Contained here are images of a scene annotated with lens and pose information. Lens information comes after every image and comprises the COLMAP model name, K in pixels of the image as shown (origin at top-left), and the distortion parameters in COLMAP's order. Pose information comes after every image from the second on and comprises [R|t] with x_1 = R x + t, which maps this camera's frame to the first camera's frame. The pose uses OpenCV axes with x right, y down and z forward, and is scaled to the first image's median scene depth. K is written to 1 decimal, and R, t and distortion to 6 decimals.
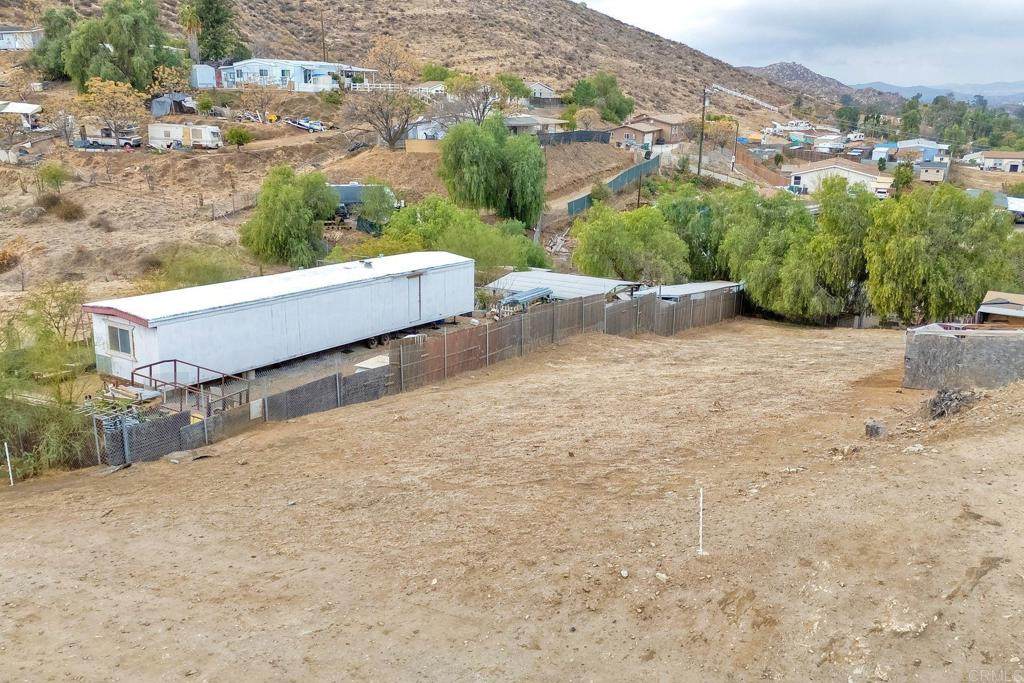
lens RADIAL K [[882.4, 0, 511.2], [0, 882.4, 348.5], [0, 0, 1]] dist [0.093162, -0.099962]
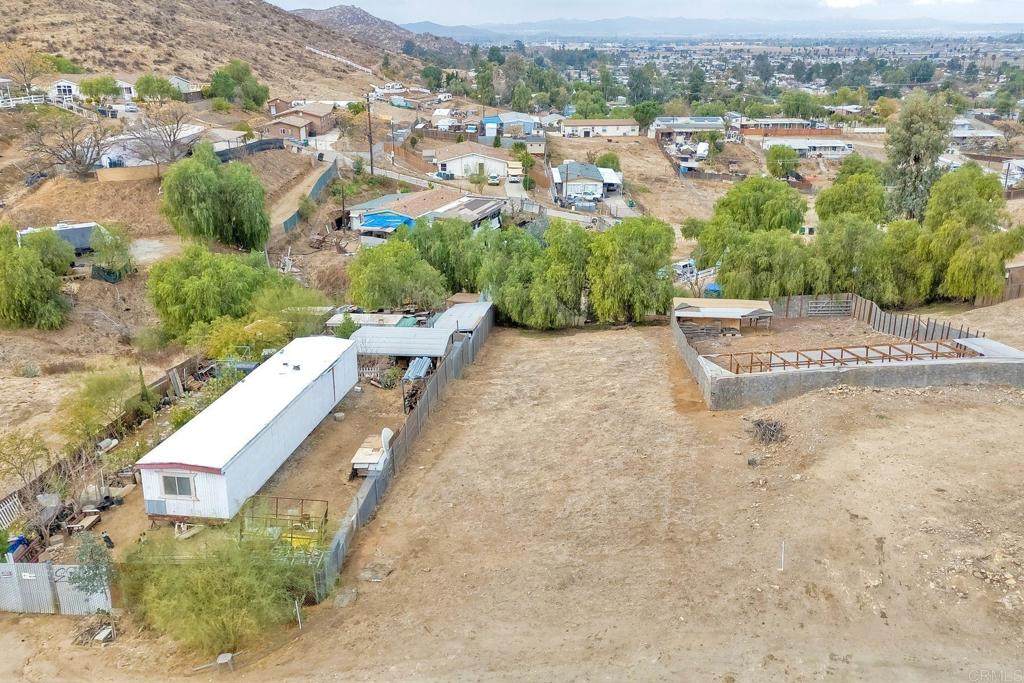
lens RADIAL K [[886.5, 0, 494.0], [0, 886.5, 341.4], [0, 0, 1]] dist [0.090347, -0.095745]
pose [[0.898675, -0.154667, 0.410440, -0.147278], [0.129696, 0.987624, 0.088193, -0.072127], [-0.419001, -0.026024, 0.907613, -0.078512]]
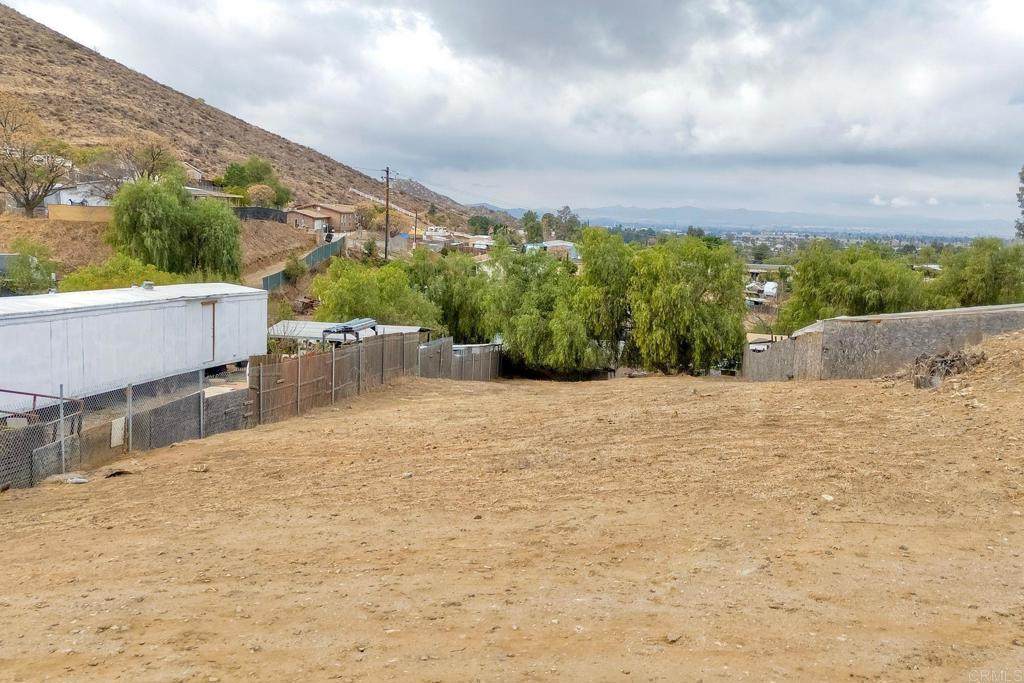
lens RADIAL K [[934.2, 0, 500.6], [0, 934.2, 354.5], [0, 0, 1]] dist [0.090444, -0.136042]
pose [[0.921212, -0.027457, 0.388092, -0.070918], [0.075700, 0.991092, -0.109570, 0.026518], [-0.381626, 0.130315, 0.915084, 0.053956]]
